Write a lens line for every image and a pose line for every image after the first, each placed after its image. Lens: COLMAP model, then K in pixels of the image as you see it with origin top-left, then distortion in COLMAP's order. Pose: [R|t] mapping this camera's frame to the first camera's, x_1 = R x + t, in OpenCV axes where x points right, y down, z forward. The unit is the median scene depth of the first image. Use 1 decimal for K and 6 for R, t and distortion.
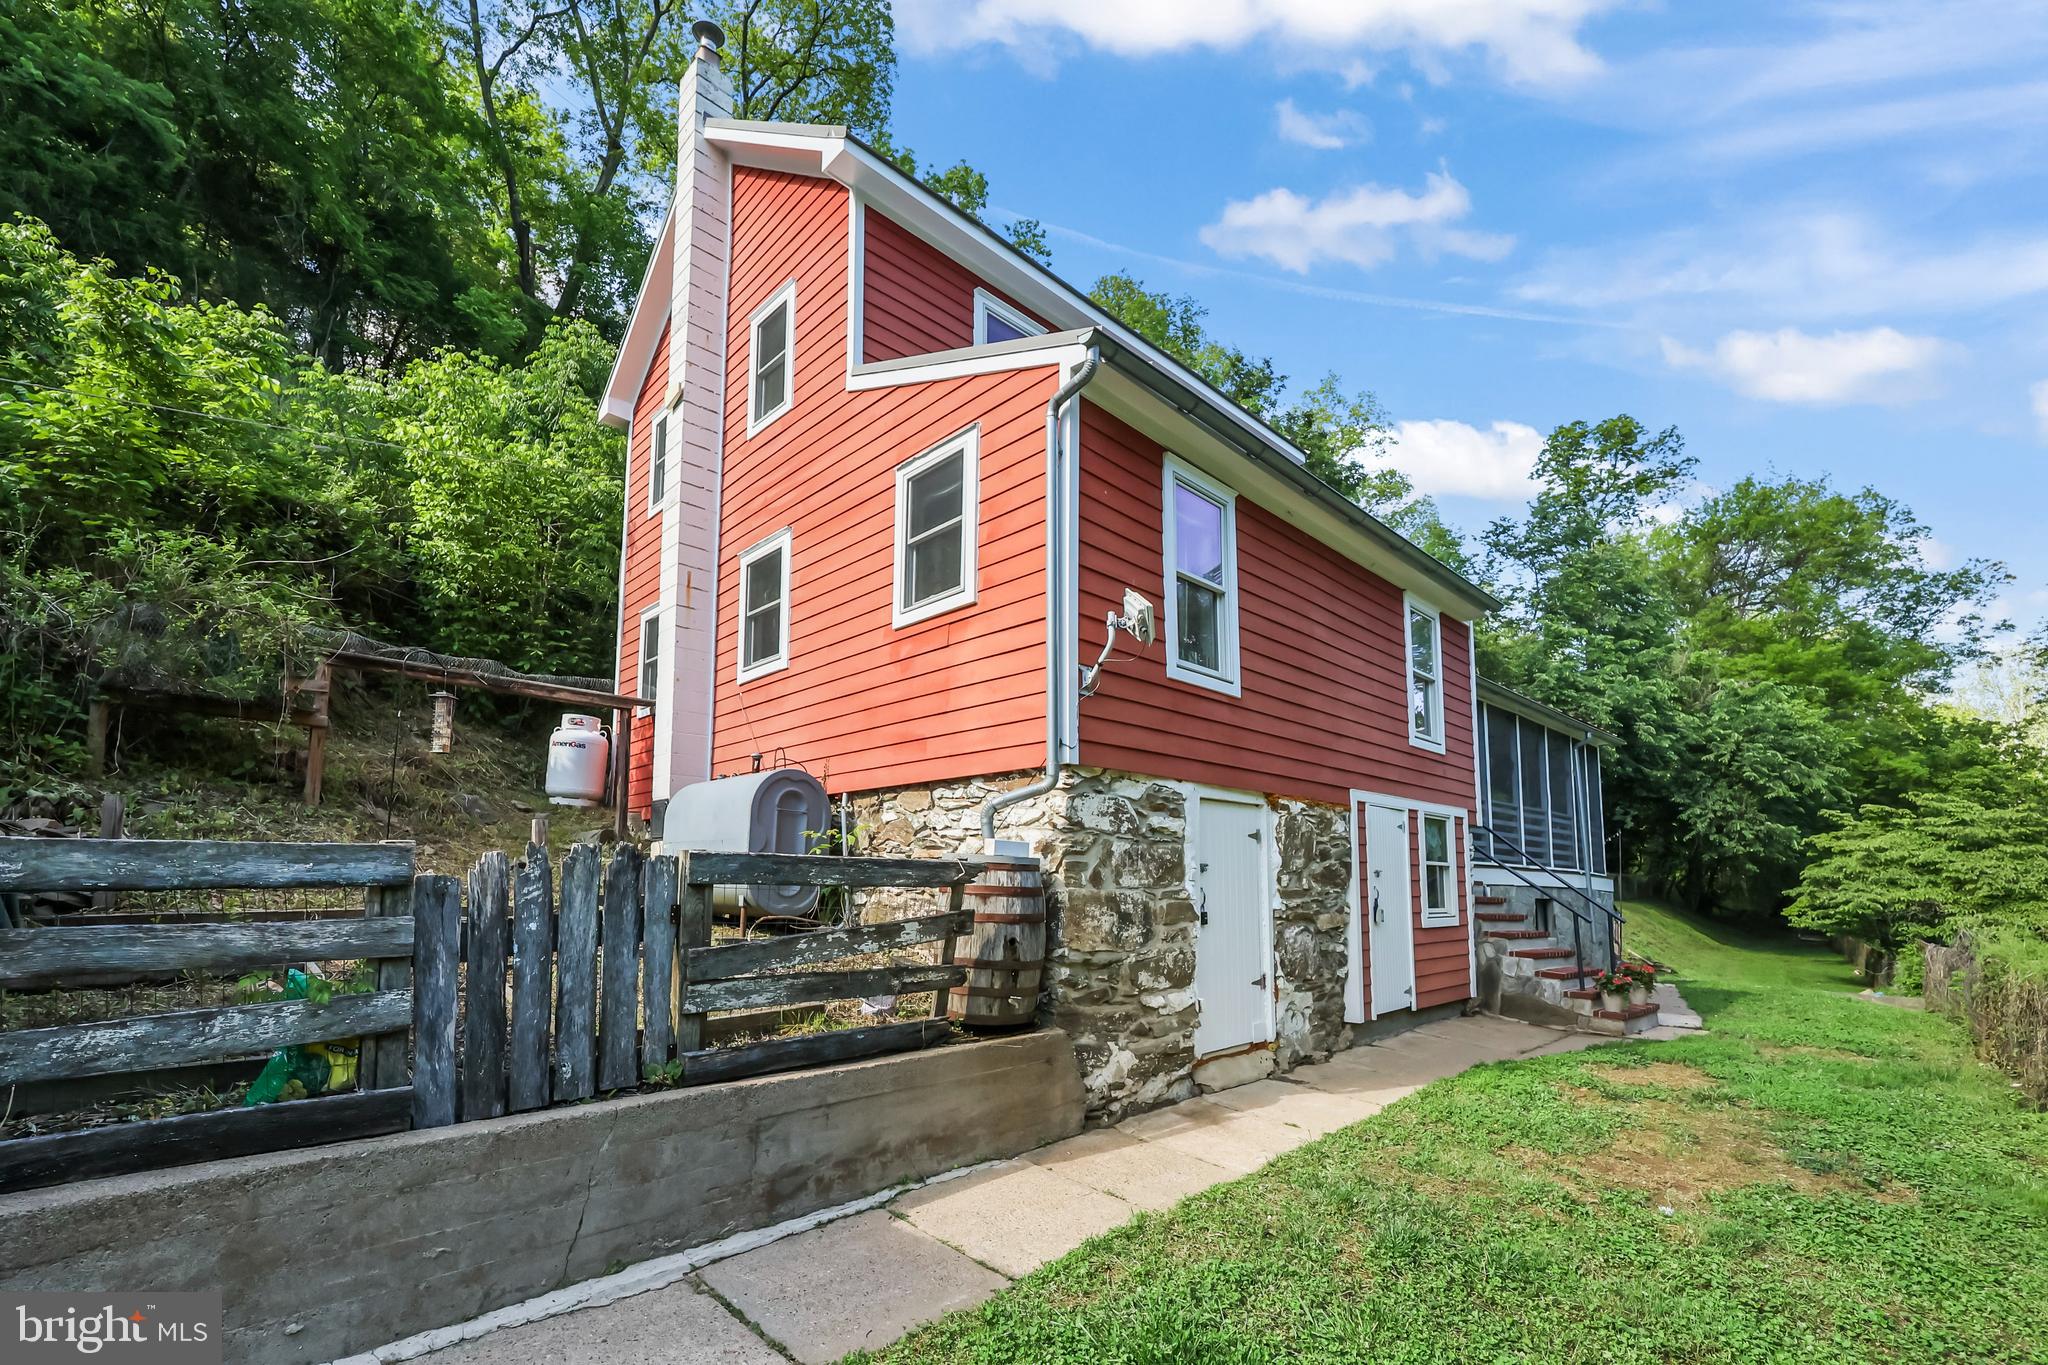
lens RADIAL K [[873.5, 0, 1018.7], [0, 873.5, 805.0], [0, 0, 1]] dist [0.000454, 0.000208]
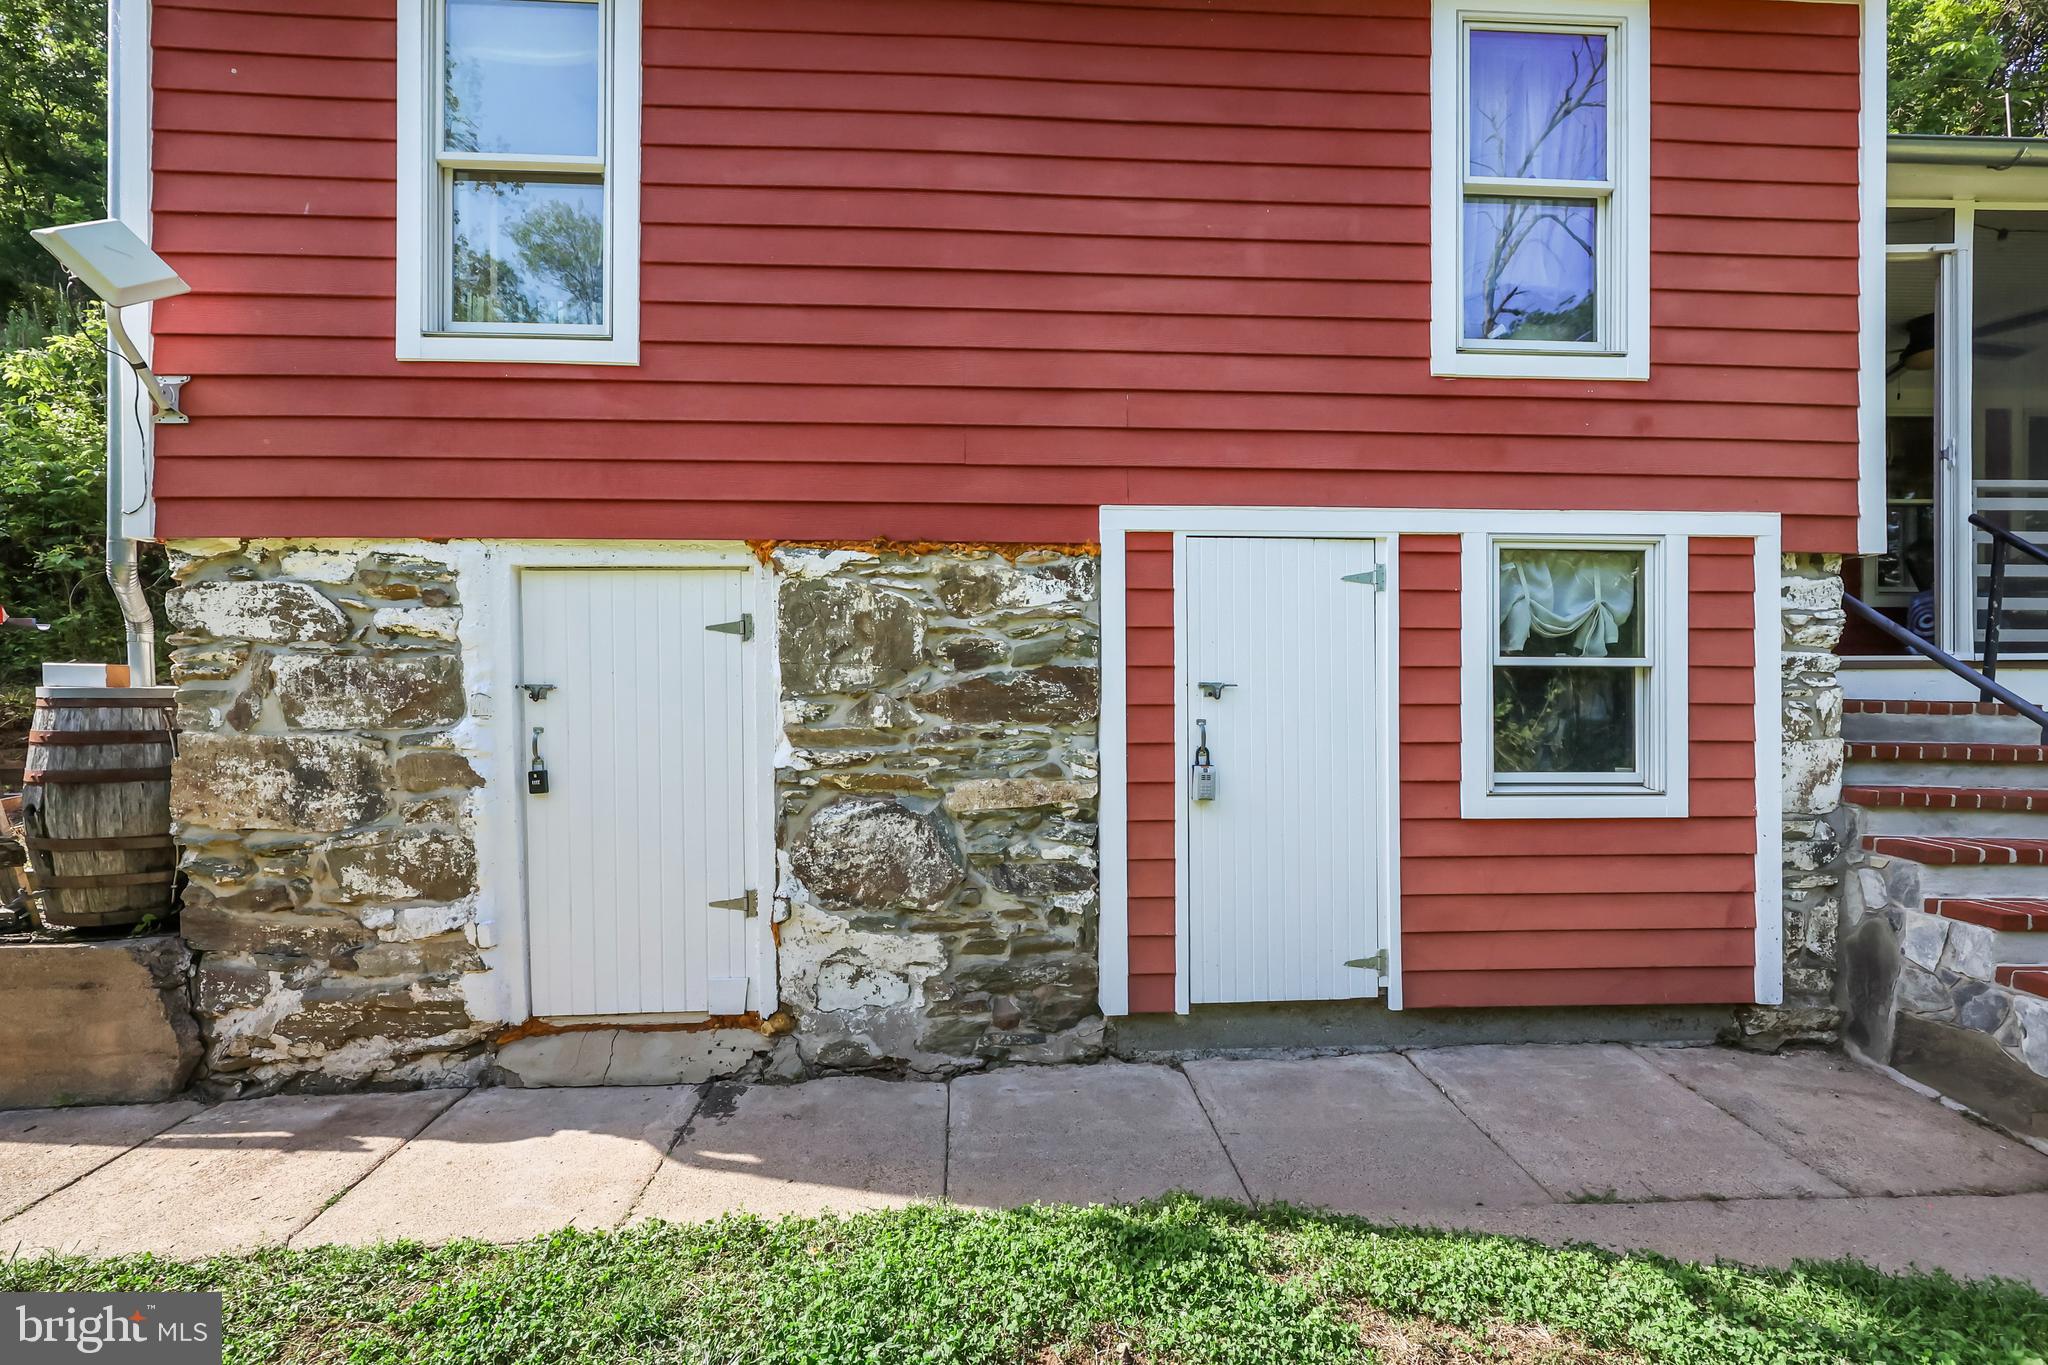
lens RADIAL K [[851.8, 0, 1035.0], [0, 851.8, 710.4], [0, 0, 1]] dist [0.001337, 0.000274]
pose [[0.748745, -0.009250, -0.662794, 0.536317], [0.070335, 0.995366, 0.065565, 0.046144], [0.659116, -0.095709, 0.745926, 0.529568]]
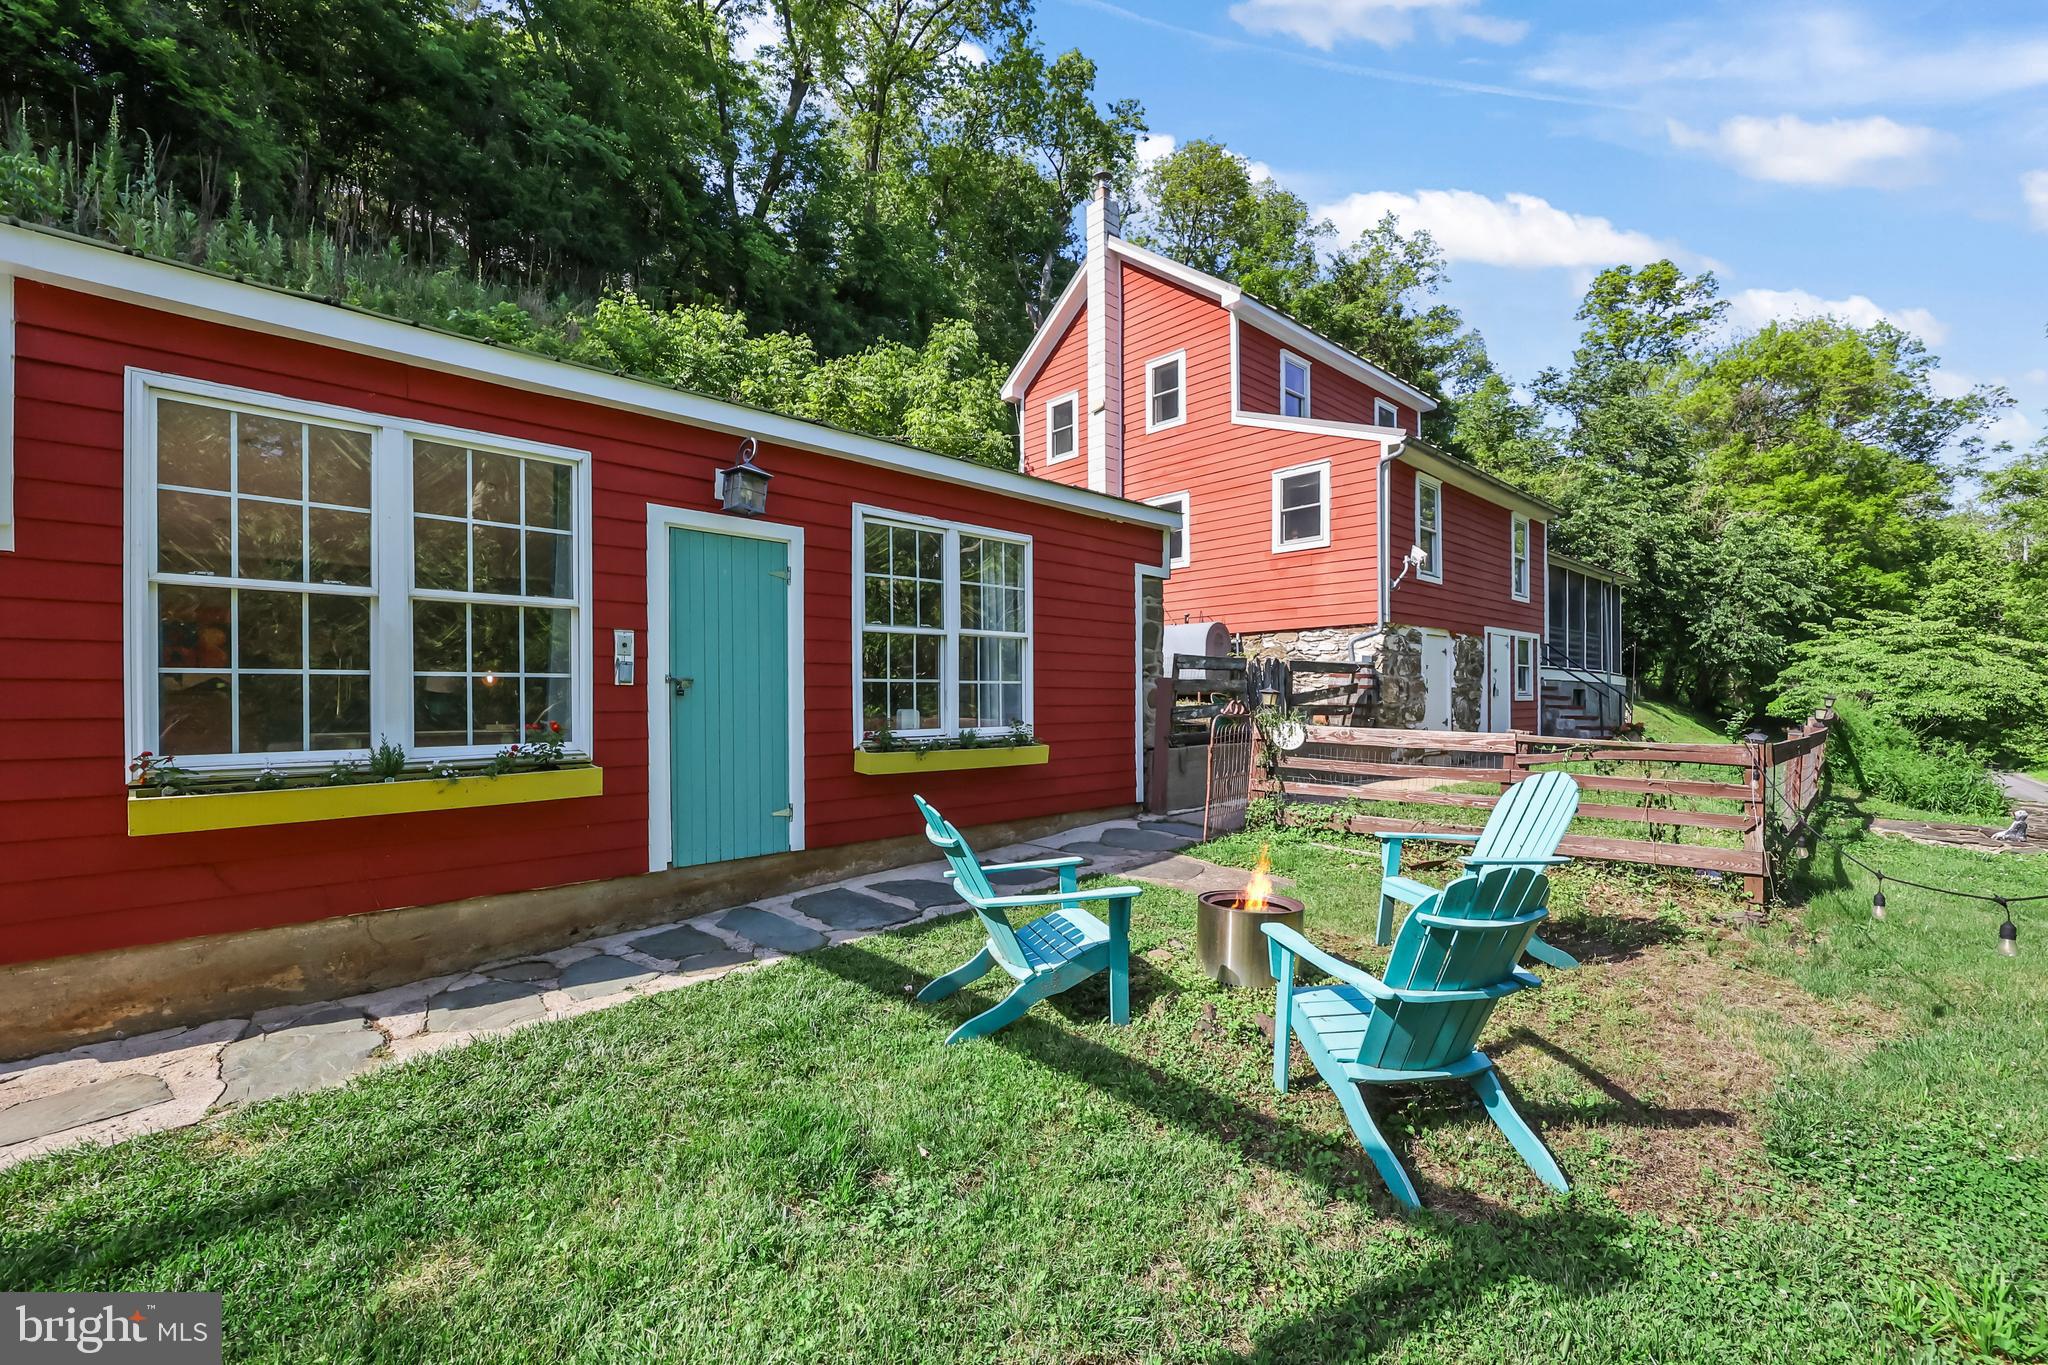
lens RADIAL K [[851.8, 0, 1035.0], [0, 851.8, 710.4], [0, 0, 1]] dist [0.001337, 0.000274]
pose [[0.999758, -0.014274, -0.016759, -0.469562], [0.015901, 0.994724, 0.101349, -0.032162], [0.015224, -0.101591, 0.994710, -0.722540]]
